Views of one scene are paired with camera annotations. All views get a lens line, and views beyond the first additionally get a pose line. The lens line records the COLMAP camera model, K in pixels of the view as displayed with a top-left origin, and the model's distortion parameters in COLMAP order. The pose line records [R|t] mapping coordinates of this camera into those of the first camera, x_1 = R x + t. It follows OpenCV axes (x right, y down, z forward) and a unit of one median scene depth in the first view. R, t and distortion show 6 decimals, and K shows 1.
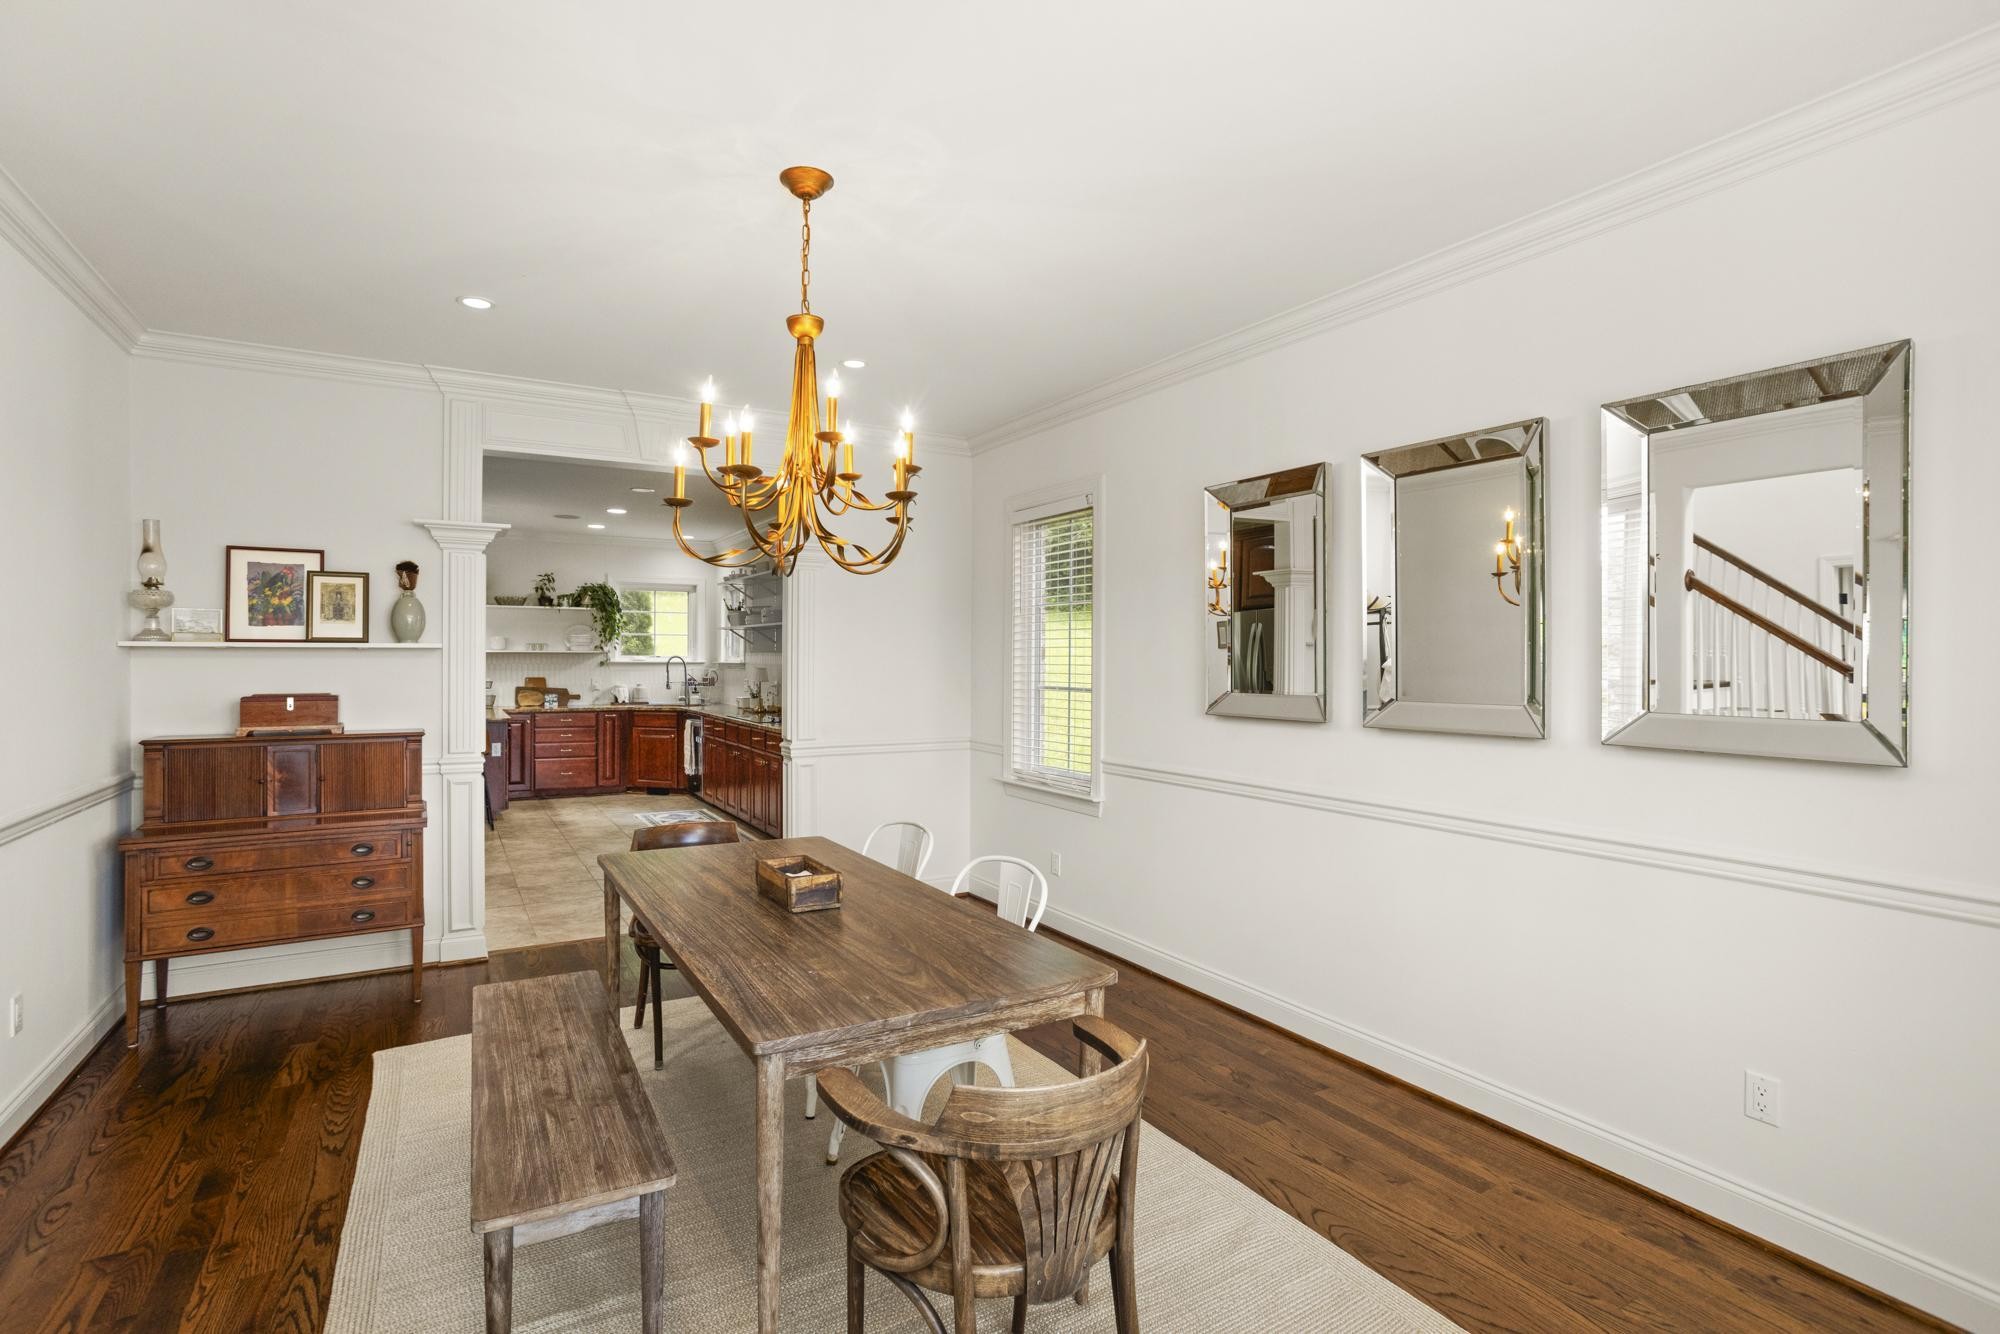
lens RADIAL K [[968.6, 0, 1000.0], [0, 968.6, 667.0], [0, 0, 1]] dist [-0.064122, 0.043050]
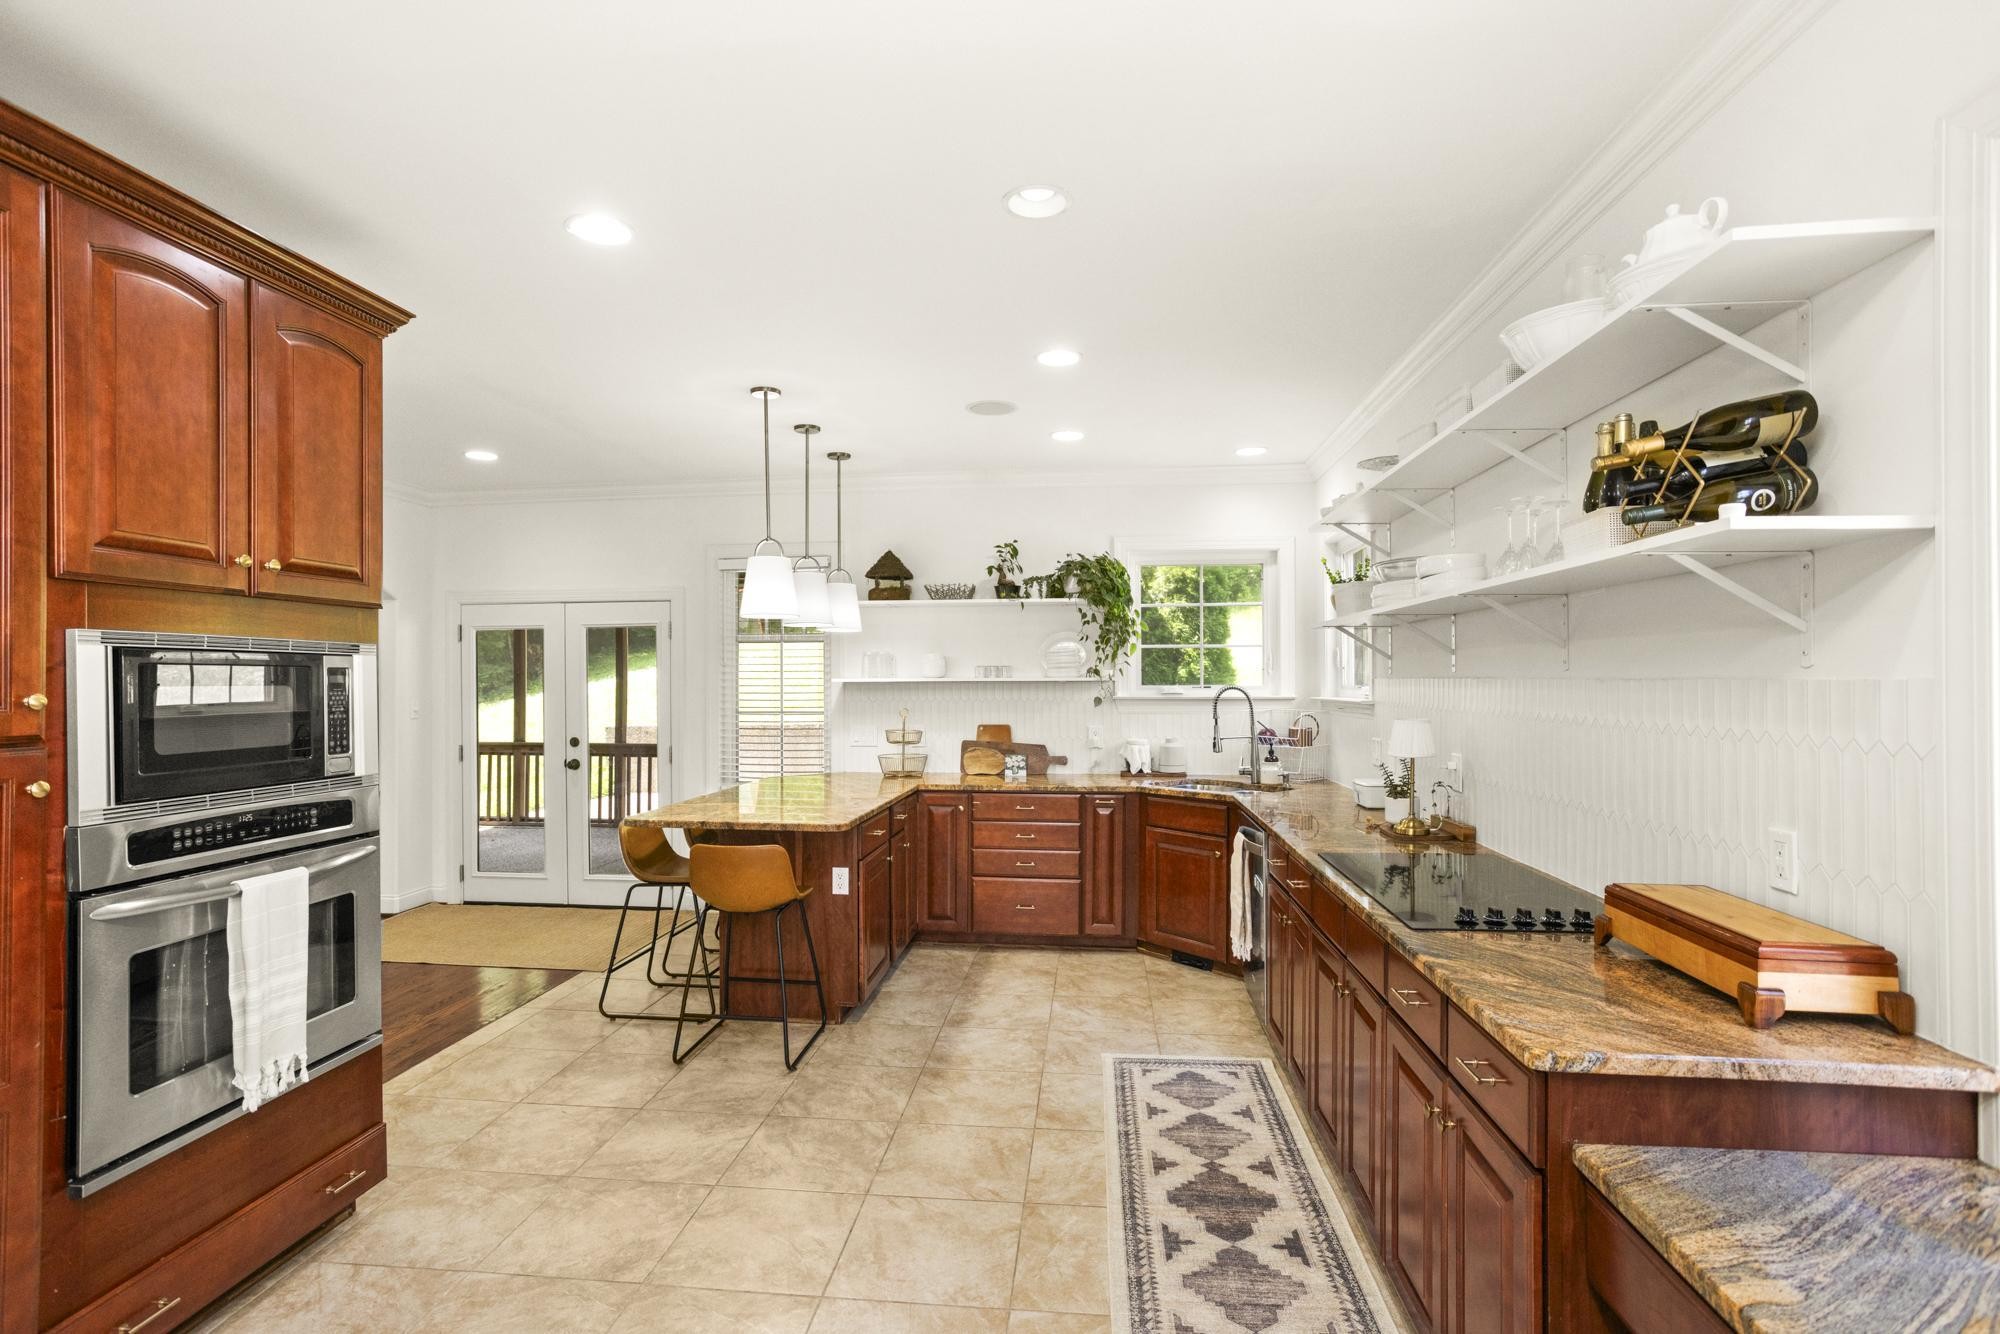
lens RADIAL K [[968.6, 0, 1000.0], [0, 968.6, 667.0], [0, 0, 1]] dist [-0.064122, 0.043050]
pose [[0.803762, -0.013533, -0.594797, -0.137471], [0.001171, 0.999775, -0.021164, -0.011379], [0.594950, 0.016314, 0.803597, 0.535745]]
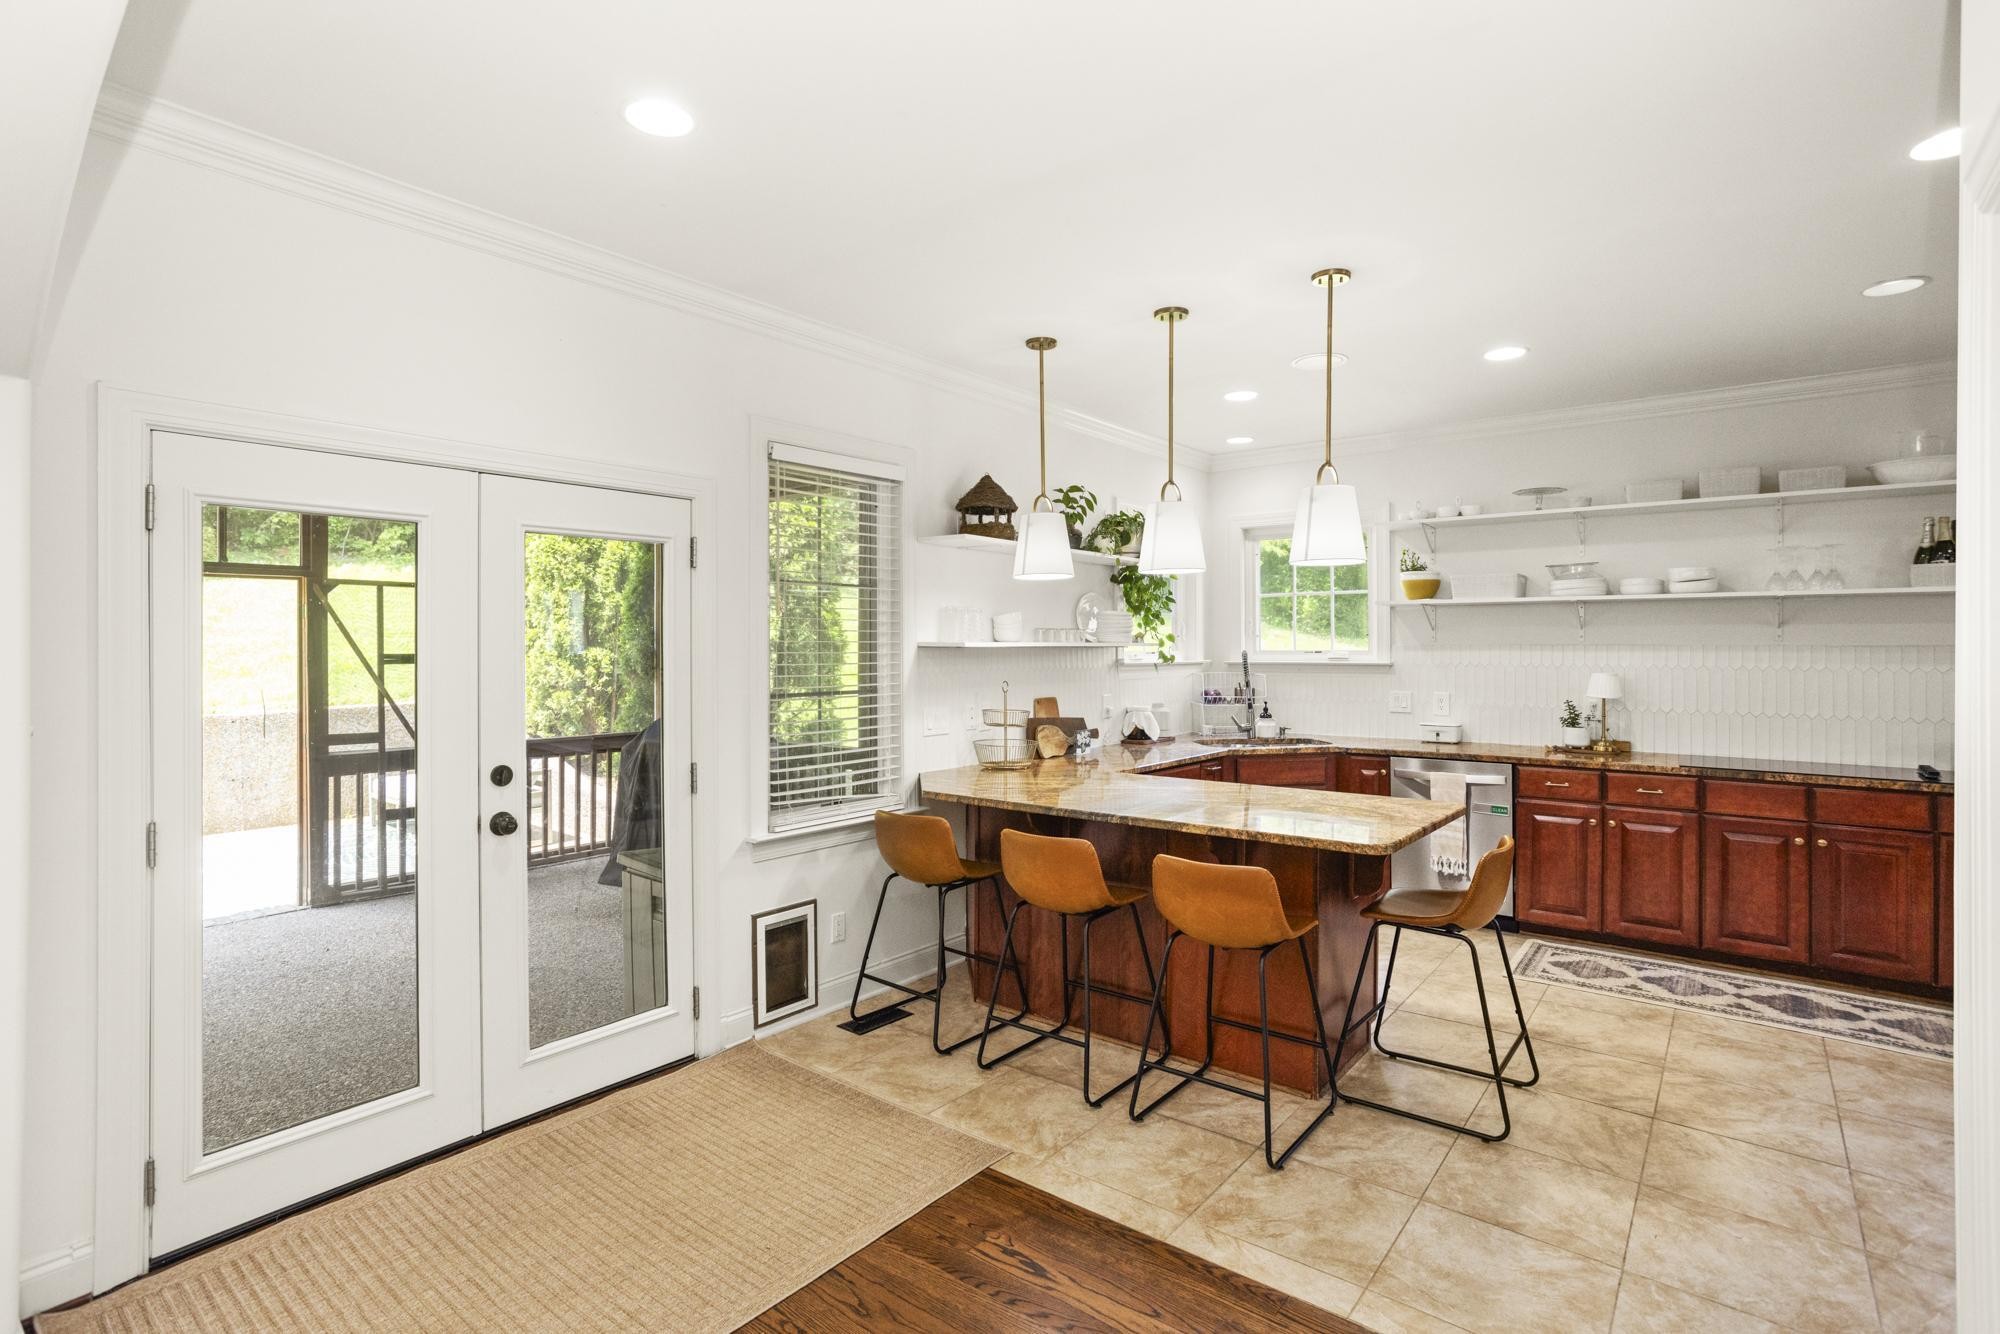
lens RADIAL K [[938.1, 0, 1050.1], [0, 938.1, 644.9], [0, 0, 1]] dist [-0.001225, 0.000260]
pose [[0.932678, -0.004898, 0.360676, -0.660424], [0.010632, 0.999847, -0.013915, -0.009690], [-0.360552, 0.016813, 0.932588, 0.546532]]
